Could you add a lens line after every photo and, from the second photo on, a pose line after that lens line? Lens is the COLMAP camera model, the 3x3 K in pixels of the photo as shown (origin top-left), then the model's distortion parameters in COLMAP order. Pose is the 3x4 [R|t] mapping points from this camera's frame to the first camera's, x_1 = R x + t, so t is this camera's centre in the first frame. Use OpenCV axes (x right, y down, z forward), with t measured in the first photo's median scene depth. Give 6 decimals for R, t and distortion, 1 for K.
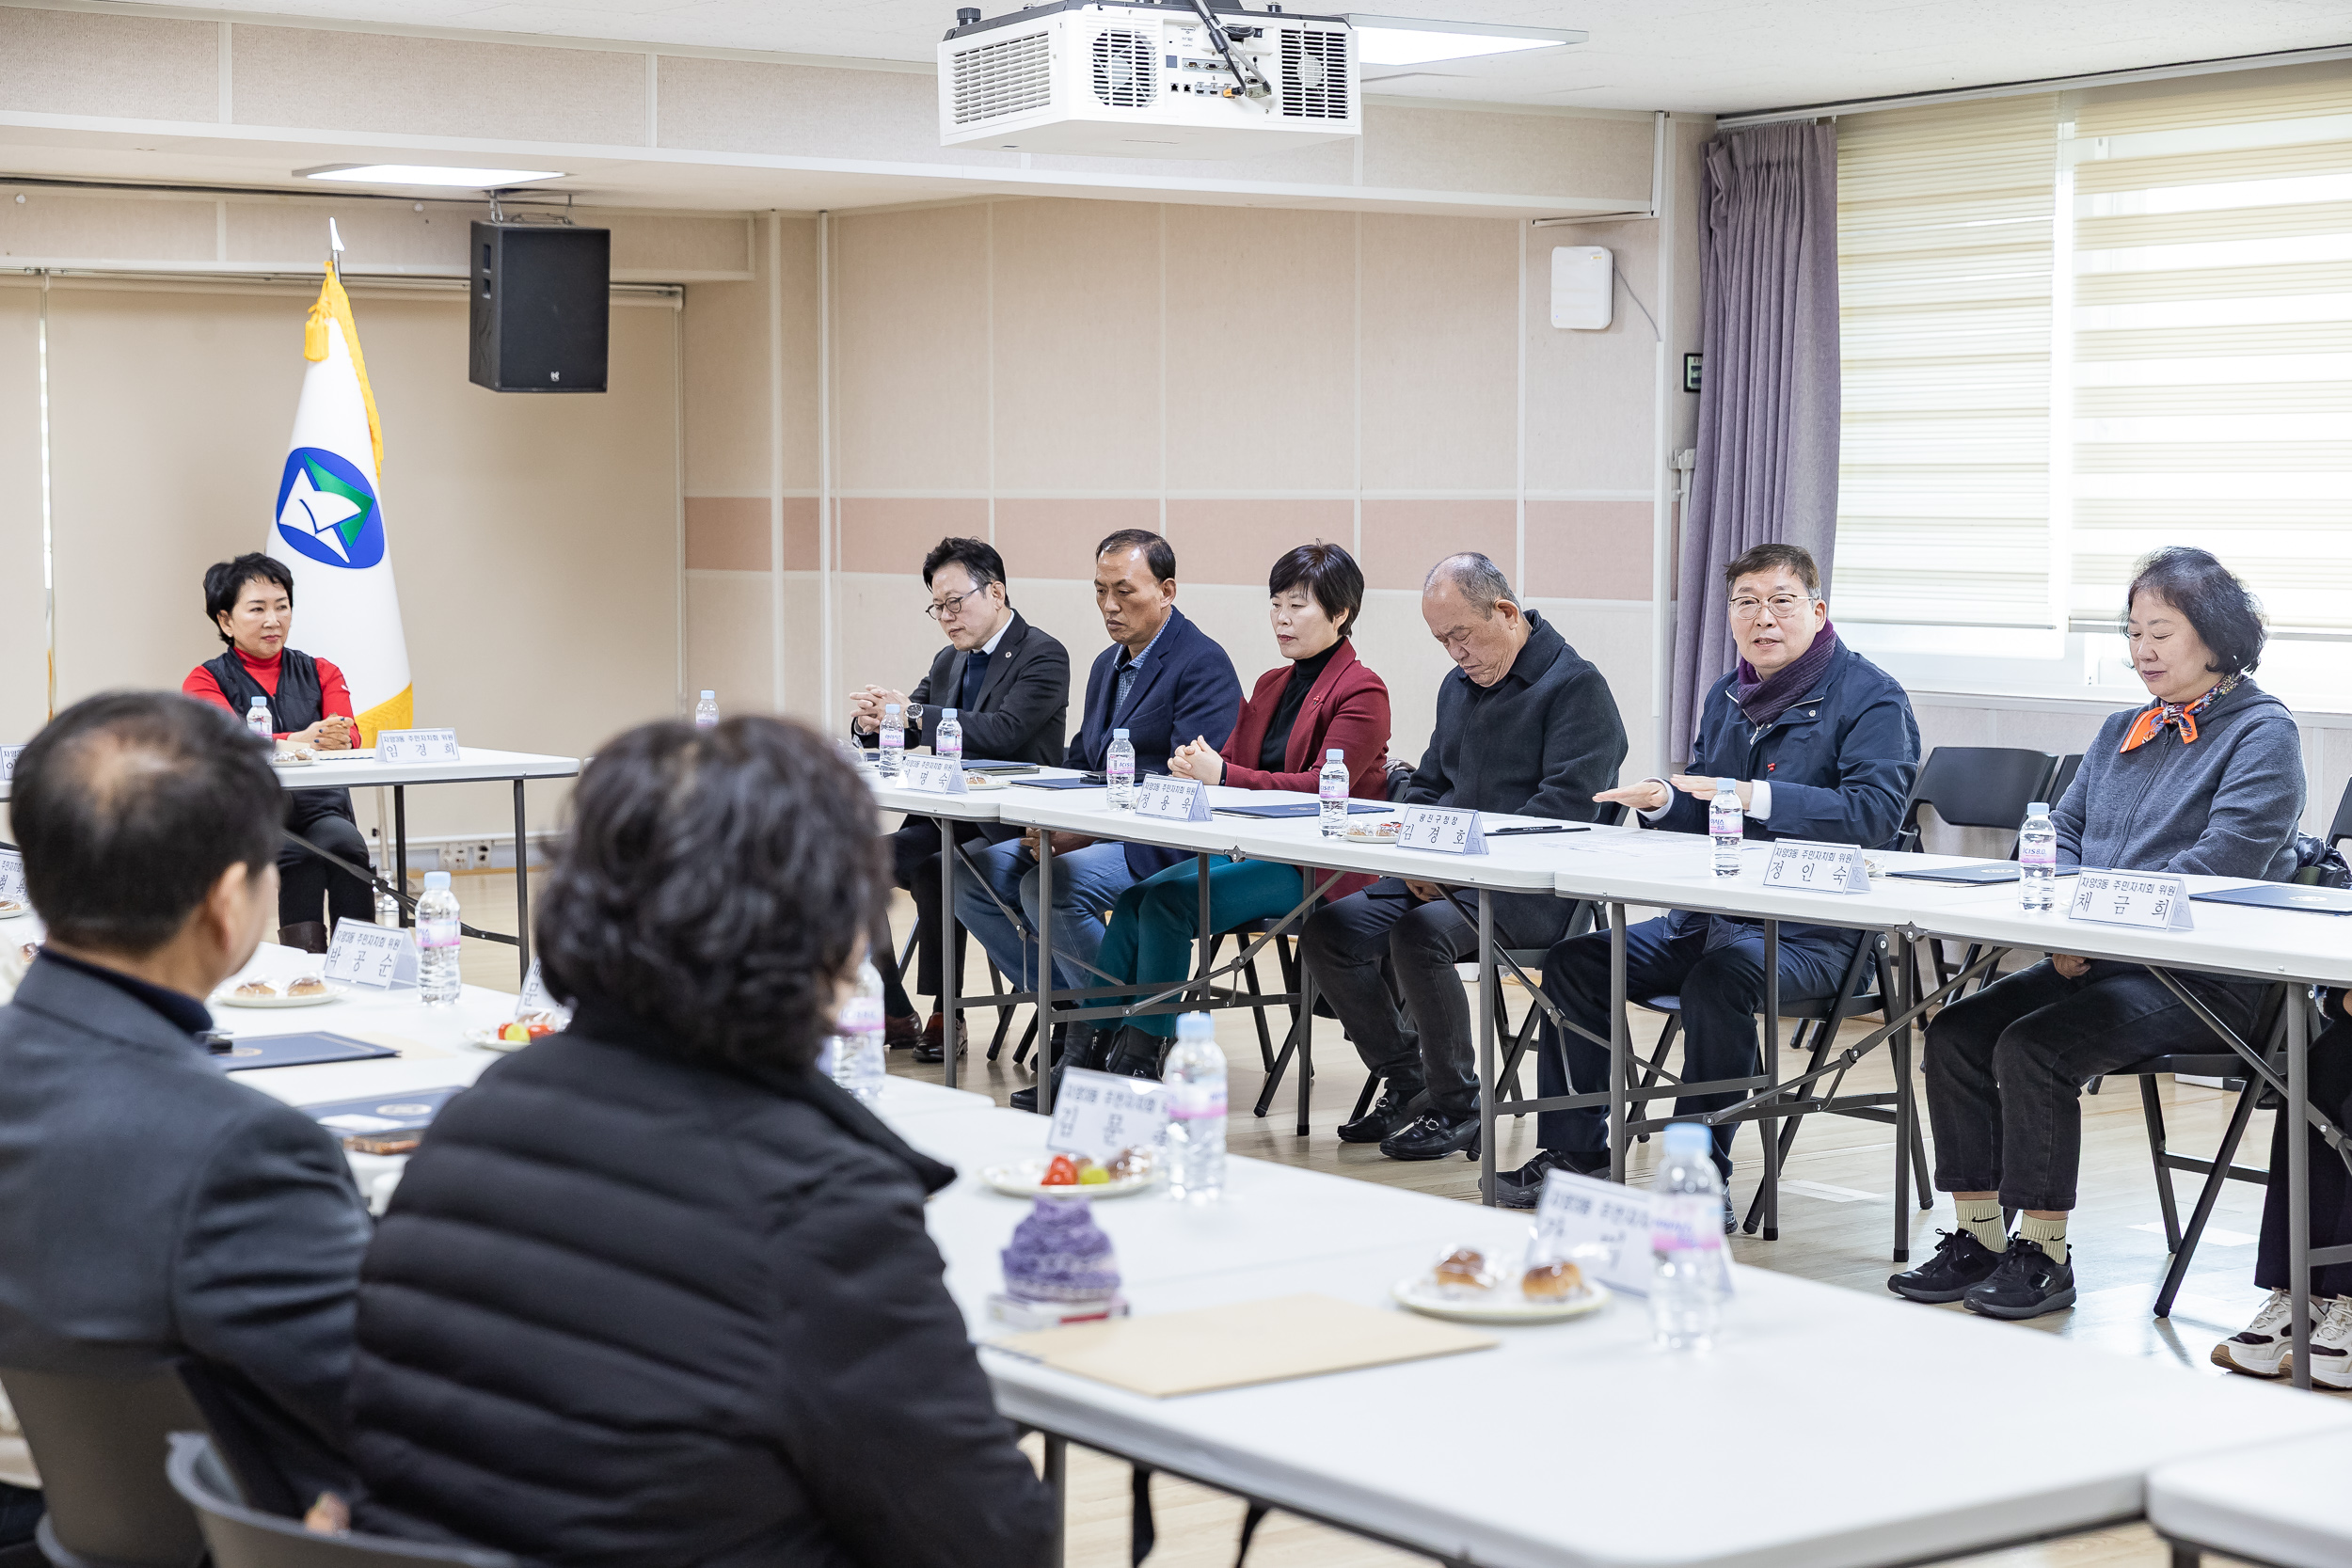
lens RADIAL K [[4365.6, 0, 1166.5], [0, 4365.6, 795.3], [0, 0, 1]] dist [0.051249, 0.000000]
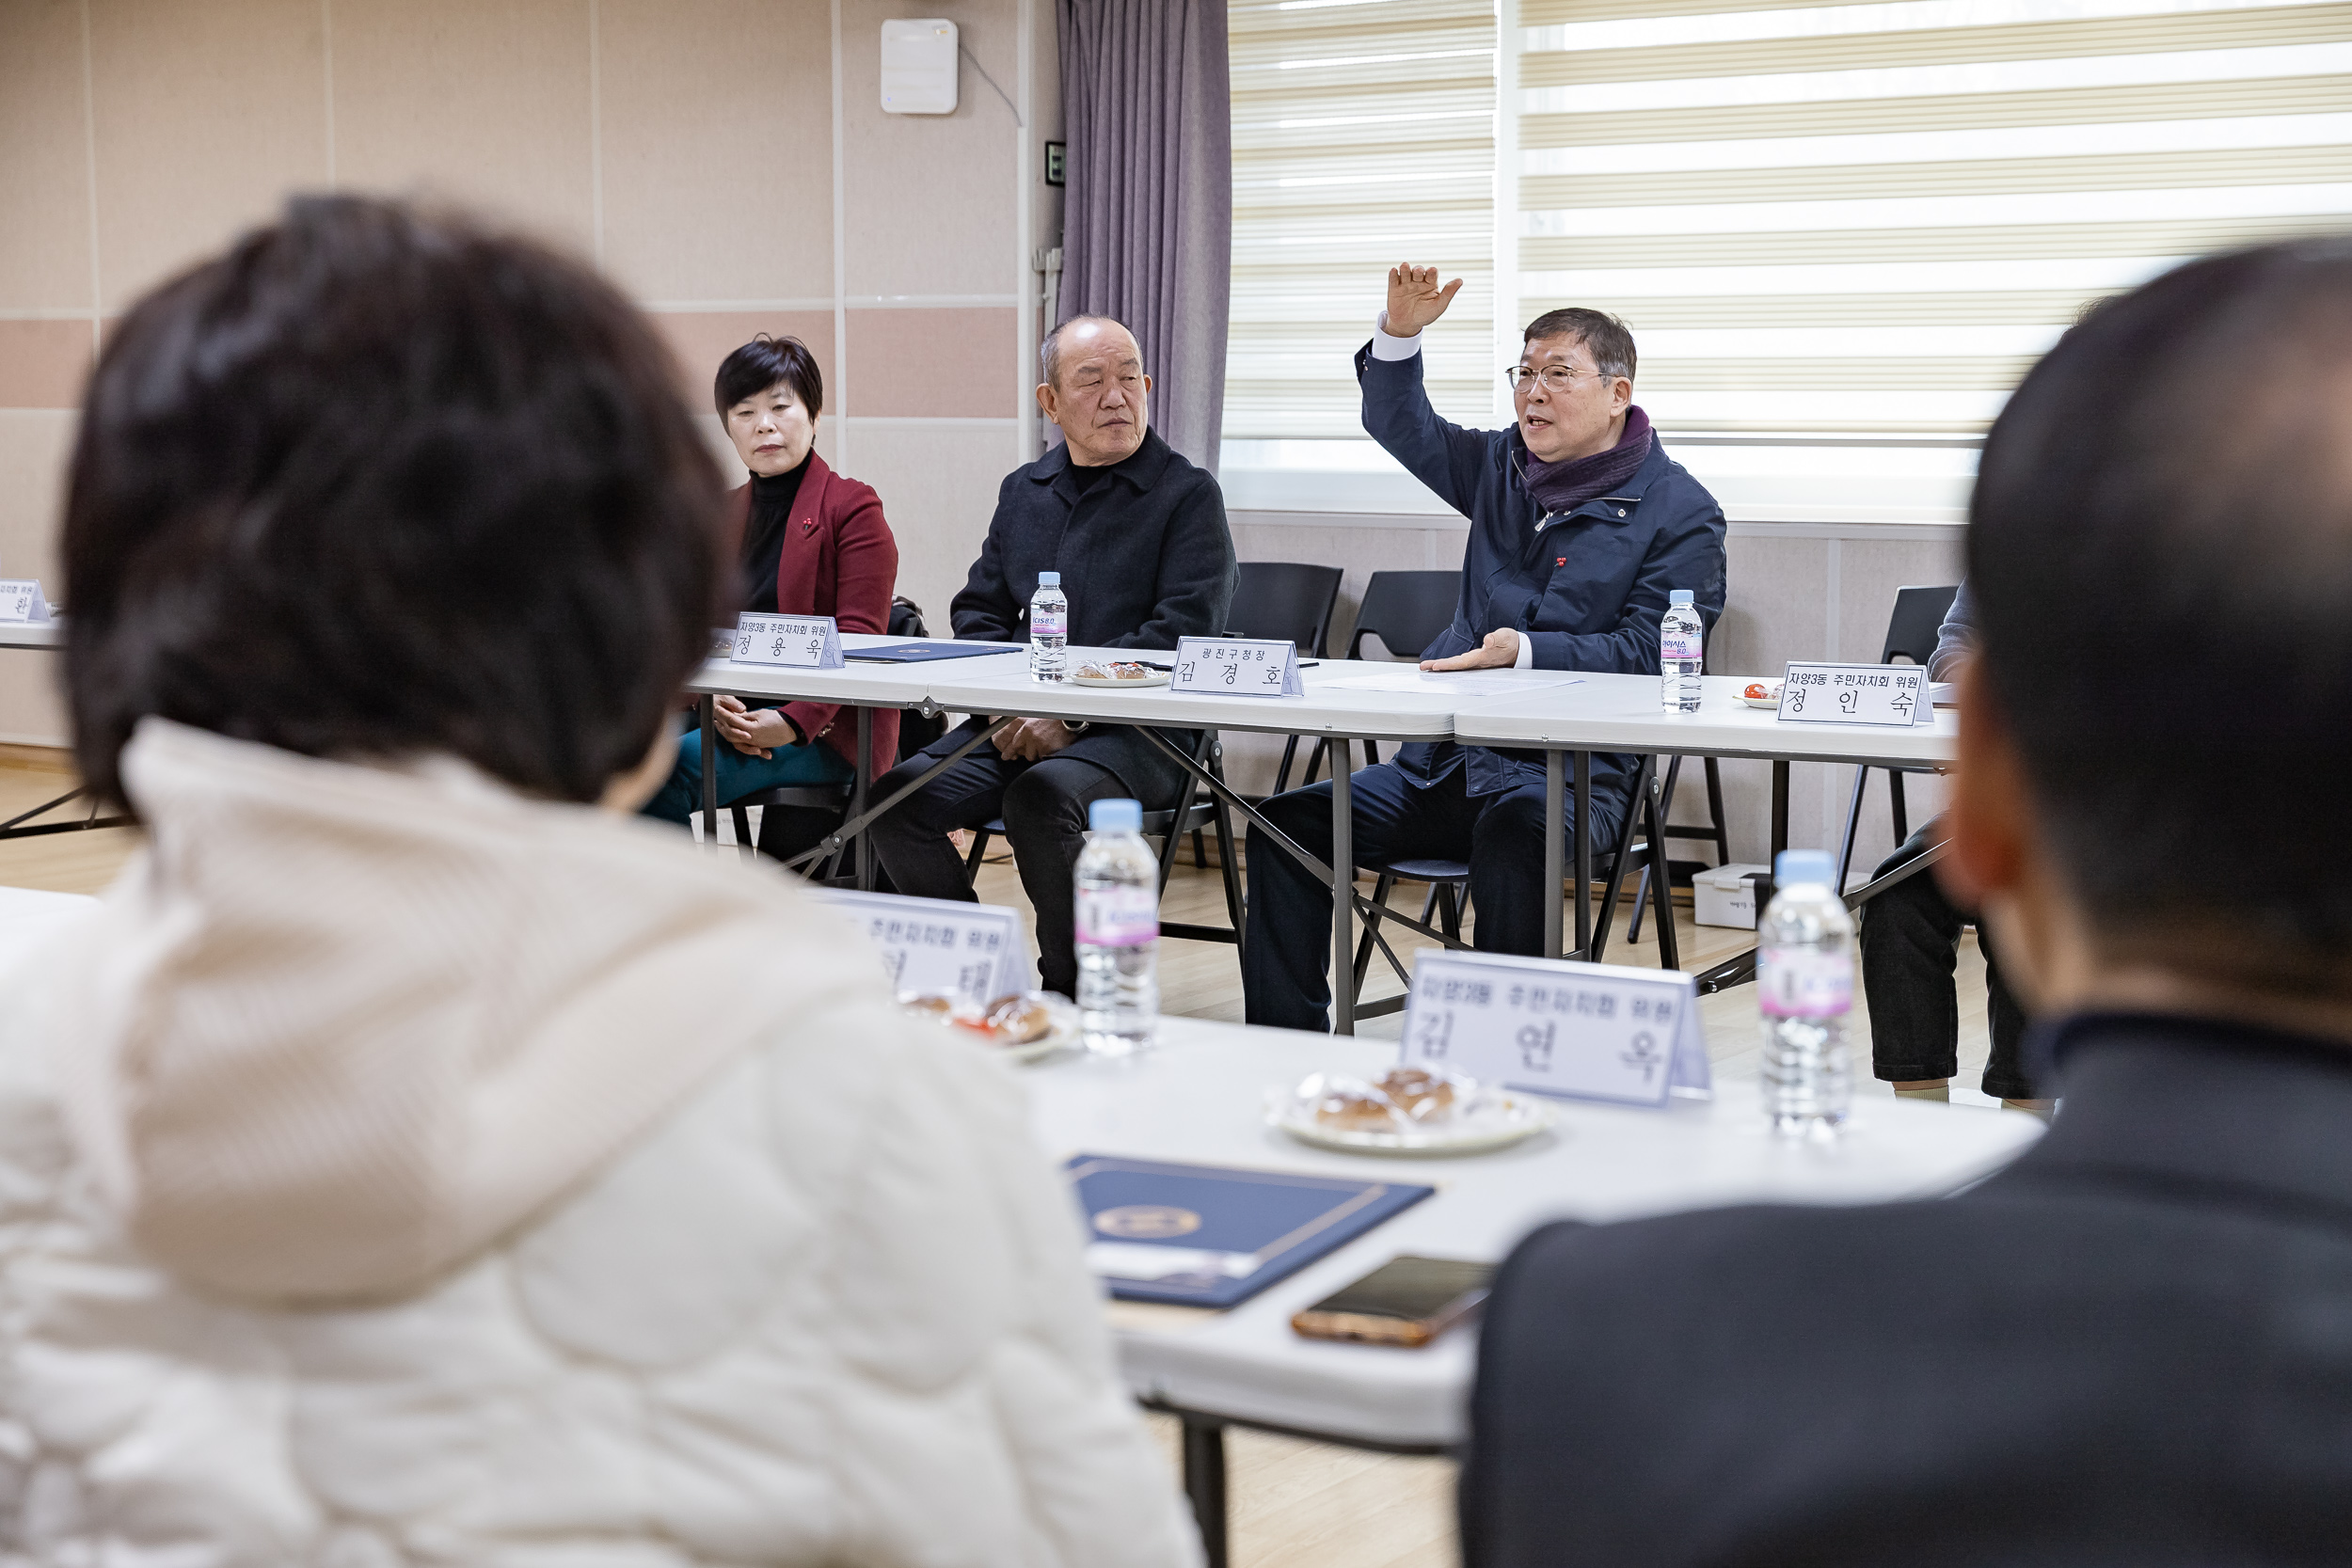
lens RADIAL K [[3799.8, 0, 1200.5], [0, 3799.8, 800.8], [0, 0, 1]] dist [0.066222, 0.000000]
pose [[0.932496, -0.040741, 0.358874, -0.138855], [0.027210, 0.998718, 0.042677, 0.001881], [-0.360153, -0.030032, 0.932410, 0.253485]]
